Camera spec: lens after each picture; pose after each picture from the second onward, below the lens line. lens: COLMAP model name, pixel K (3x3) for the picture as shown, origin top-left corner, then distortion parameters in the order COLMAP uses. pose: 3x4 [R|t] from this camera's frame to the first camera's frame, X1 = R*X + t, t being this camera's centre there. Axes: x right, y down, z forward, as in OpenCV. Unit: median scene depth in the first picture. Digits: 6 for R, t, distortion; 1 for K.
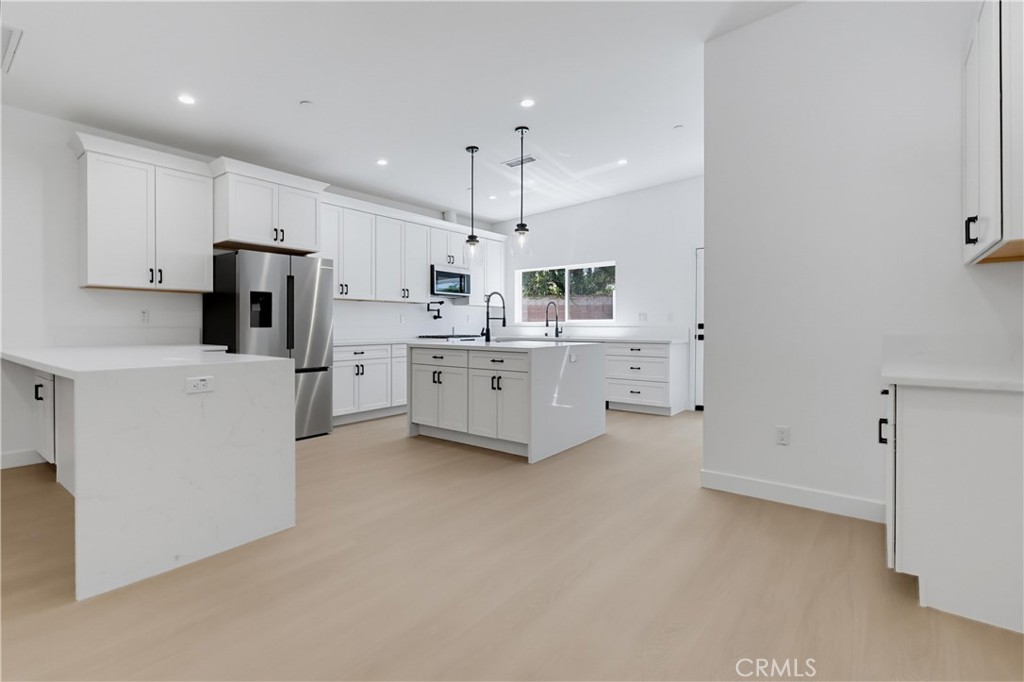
lens RADIAL K [[472.0, 0, 493.5], [0, 472.0, 337.2], [0, 0, 1]] dist [0.000004, 0.000255]
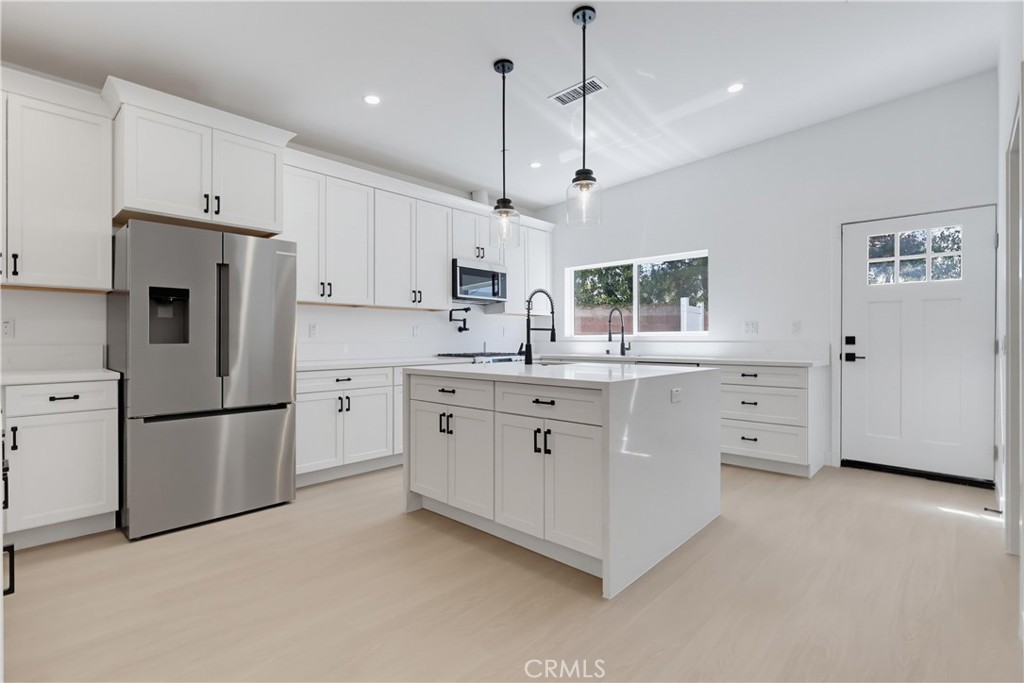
lens RADIAL K [[472.0, 0, 493.5], [0, 472.0, 337.7], [0, 0, 1]] dist [0.000004, 0.000255]
pose [[0.995749, -0.002324, -0.092082, 0.000026], [-0.000442, 0.999549, -0.030010, -0.007238], [0.092111, 0.029923, 0.995299, 0.305611]]
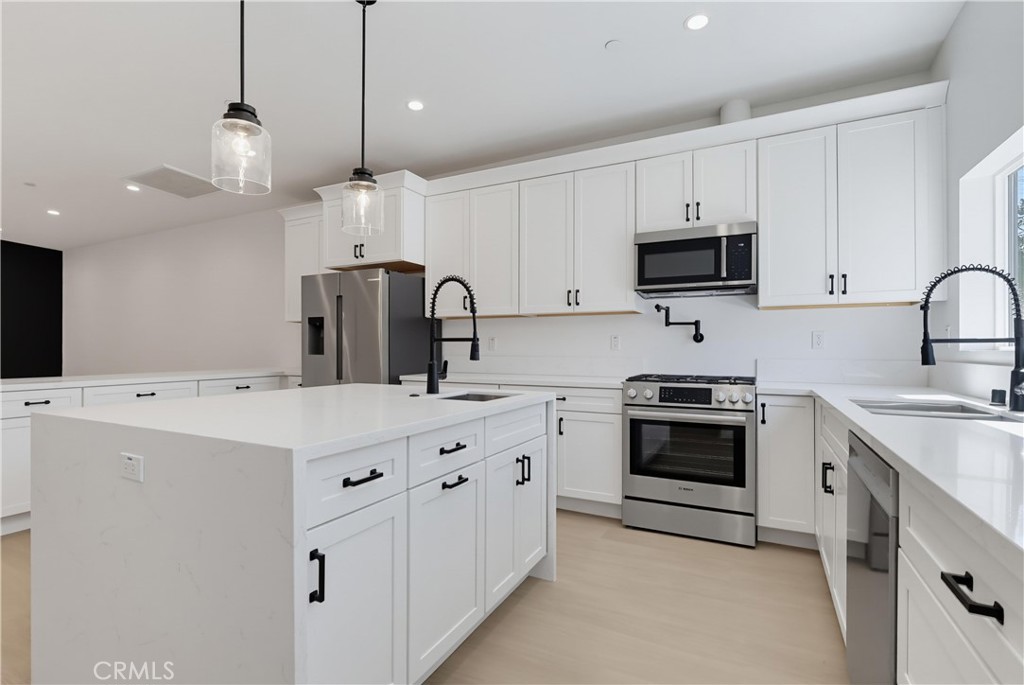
lens RADIAL K [[481.0, 0, 510.3], [0, 481.0, 348.9], [0, 0, 1]] dist [0.035237, 0.000095]
pose [[0.201844, -0.000910, -0.979417, 0.398579], [-0.028333, 0.999576, -0.006768, -0.027677], [0.979008, 0.029116, 0.201733, 0.889935]]
